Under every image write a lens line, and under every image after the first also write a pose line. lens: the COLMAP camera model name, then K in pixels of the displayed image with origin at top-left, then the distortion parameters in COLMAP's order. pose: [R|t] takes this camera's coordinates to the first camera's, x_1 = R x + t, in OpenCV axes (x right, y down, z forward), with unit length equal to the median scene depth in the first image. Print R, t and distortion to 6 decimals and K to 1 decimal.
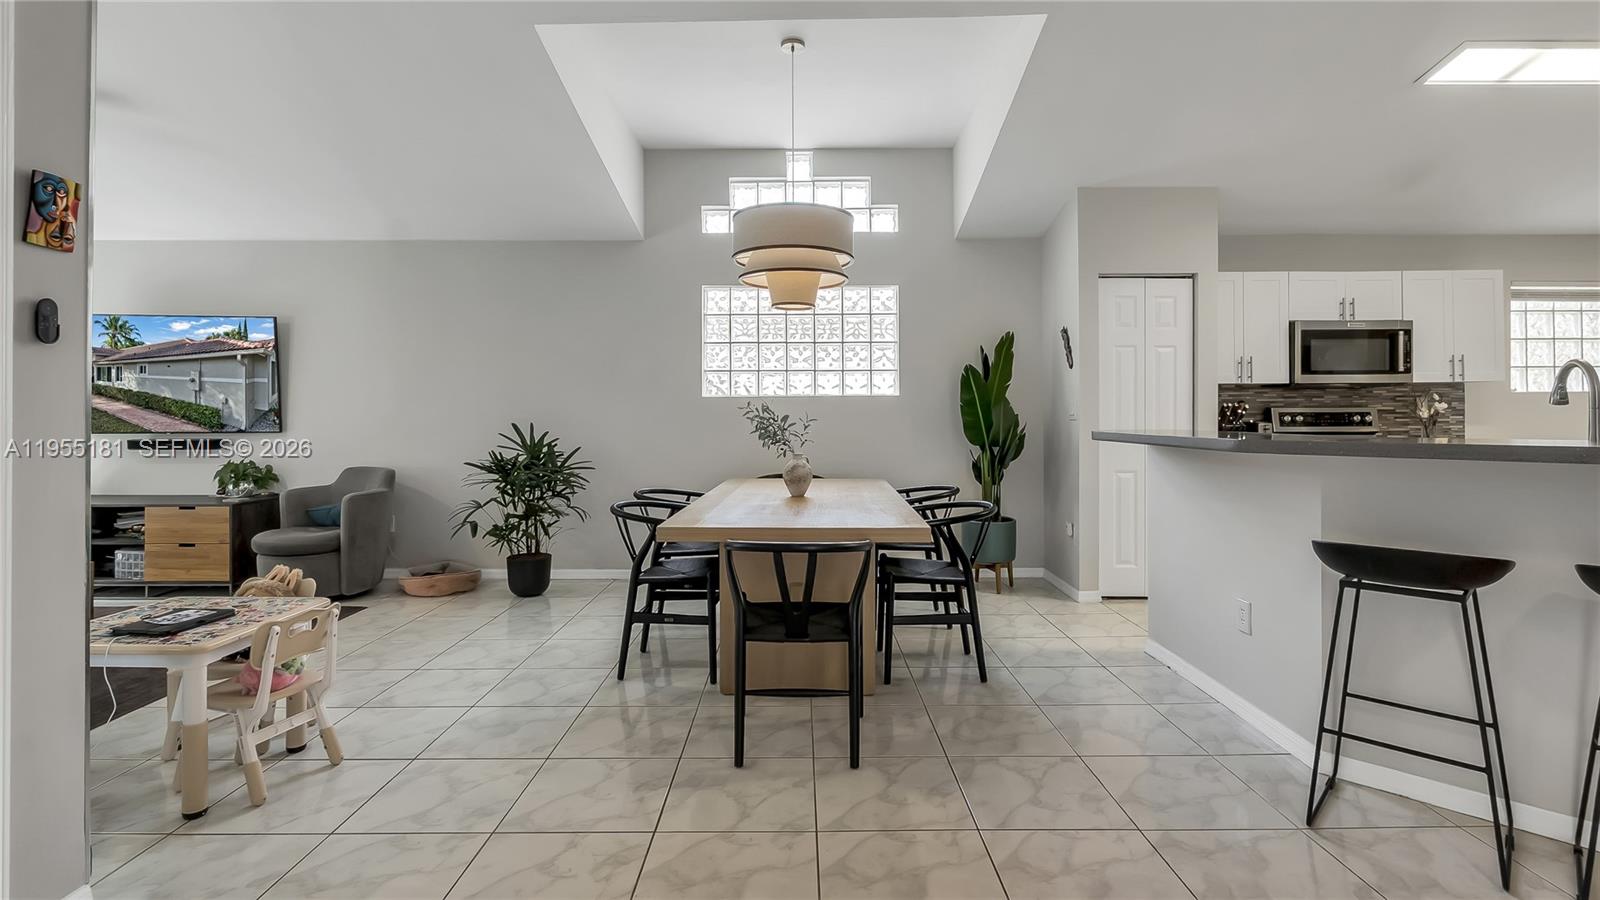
lens RADIAL K [[741.7, 0, 795.5], [0, 741.7, 411.9], [0, 0, 1]] dist [-0.004280, 0.000054]
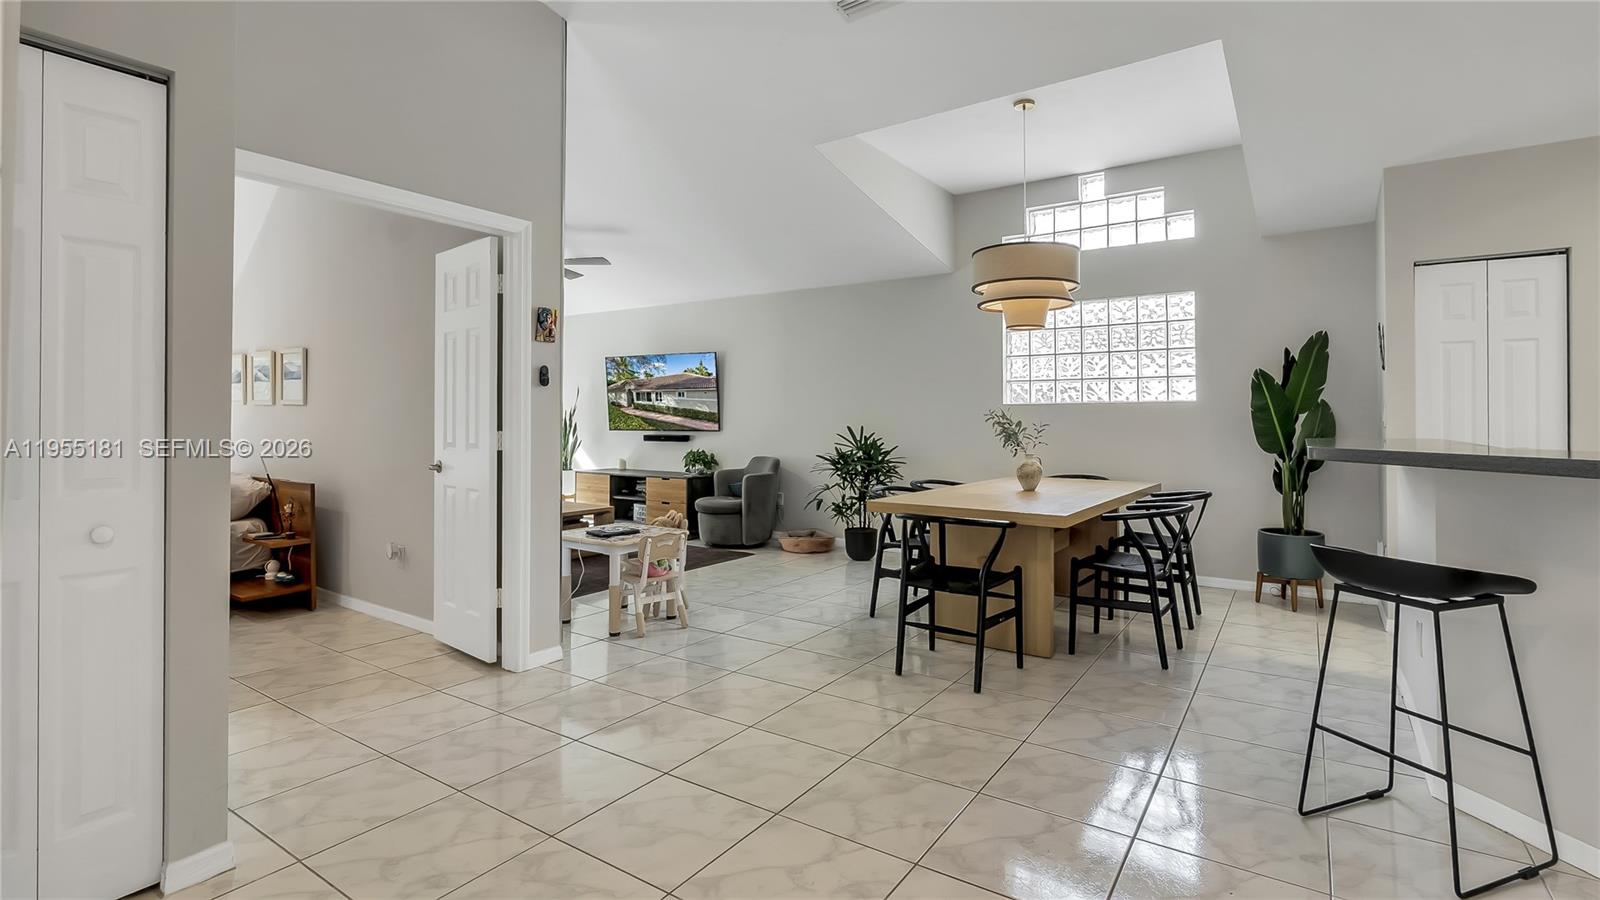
lens RADIAL K [[741.7, 0, 803.8], [0, 741.7, 411.8], [0, 0, 1]] dist [-0.004280, 0.000054]
pose [[0.829569, -0.002936, -0.558397, 0.276872], [-0.000714, 0.999980, -0.006318, -0.001662], [0.558404, 0.005640, 0.829550, -0.125117]]
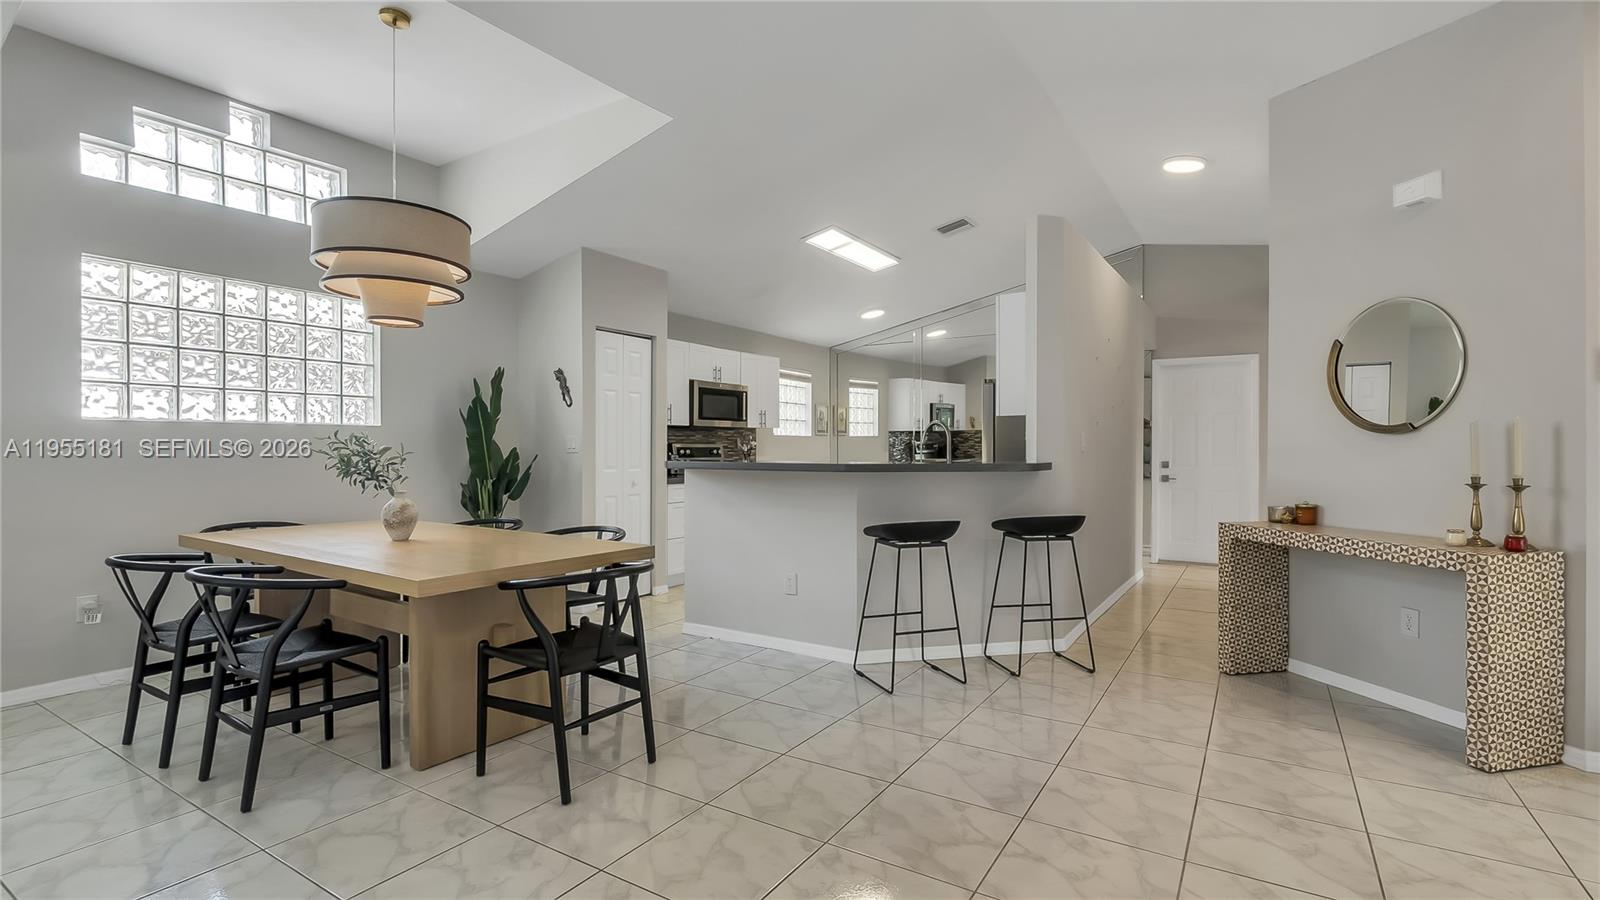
lens RADIAL K [[741.7, 0, 796.8], [0, 741.7, 456.5], [0, 0, 1]] dist [-0.004280, 0.000054]
pose [[0.543673, -0.004807, 0.839283, -0.361977], [-0.007238, 0.999920, 0.010416, 0.001872], [-0.839266, -0.011738, 0.543594, 0.101660]]
